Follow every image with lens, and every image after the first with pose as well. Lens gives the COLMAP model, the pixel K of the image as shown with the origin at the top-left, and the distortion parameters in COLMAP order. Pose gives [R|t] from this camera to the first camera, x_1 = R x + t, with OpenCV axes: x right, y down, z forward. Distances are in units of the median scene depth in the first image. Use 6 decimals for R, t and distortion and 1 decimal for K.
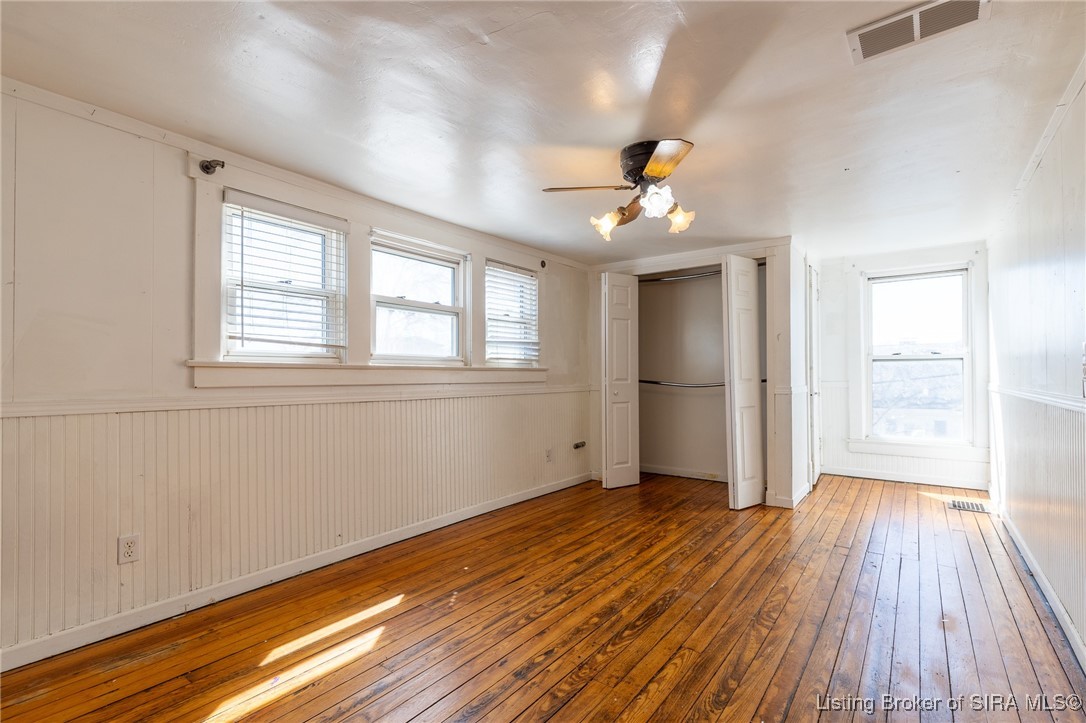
lens RADIAL K [[486.4, 0, 542.9], [0, 486.4, 374.1], [0, 0, 1]] dist [0.012001, -0.000216]
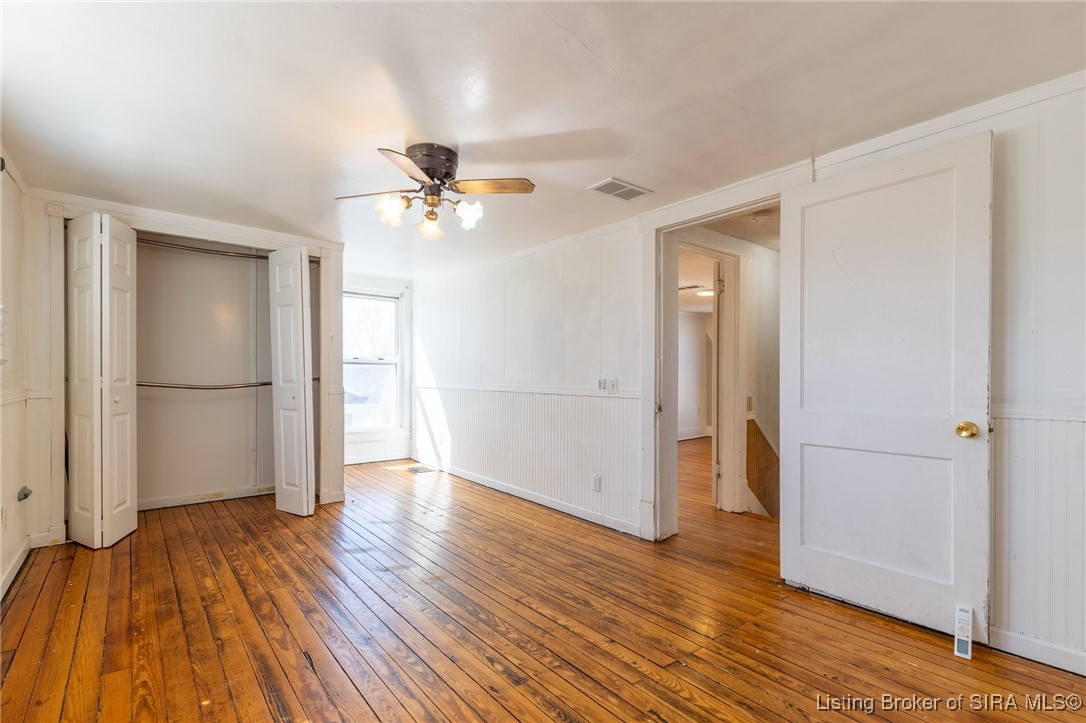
lens RADIAL K [[503.9, 0, 543.7], [0, 503.9, 380.3], [0, 0, 1]] dist [0.001736, 0.000127]
pose [[0.225966, -0.002124, 0.974133, -0.624530], [-0.010932, 0.999929, 0.004716, 0.003832], [-0.974074, -0.011715, 0.225926, 0.447157]]
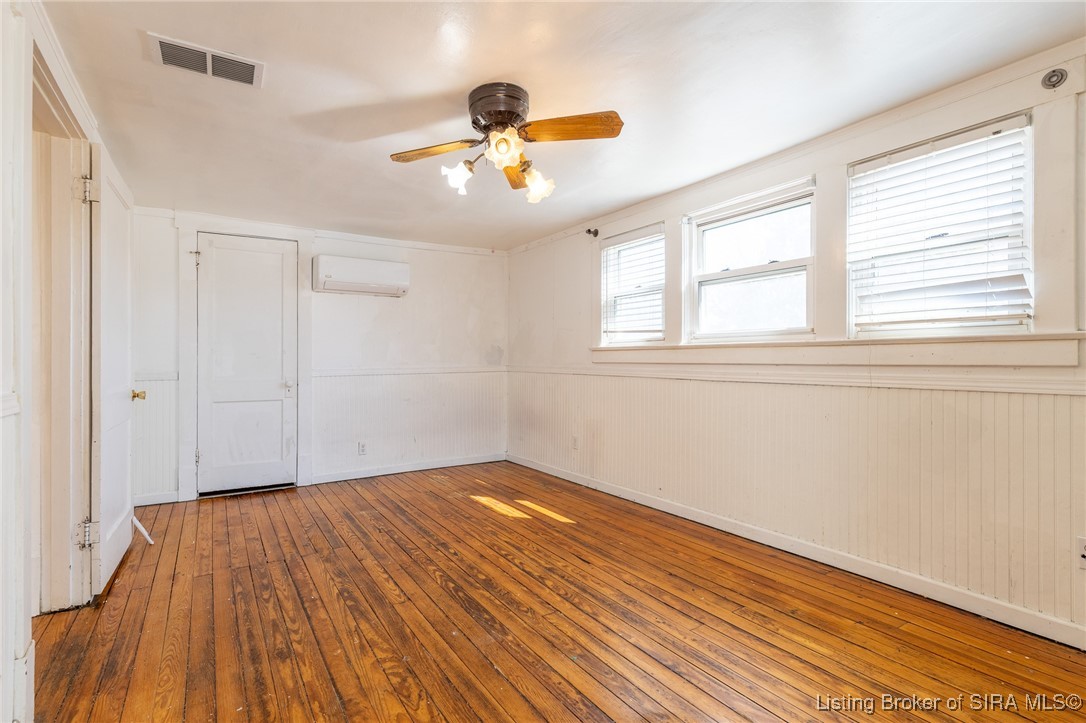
lens RADIAL K [[506.4, 0, 515.4], [0, 506.4, 357.4], [0, 0, 1]] dist [0.005280, 0.000164]
pose [[-0.359821, 0.005132, -0.933007, 0.866192], [0.013343, 0.999911, 0.000354, 0.003266], [0.932926, -0.012322, -0.359857, 1.120408]]
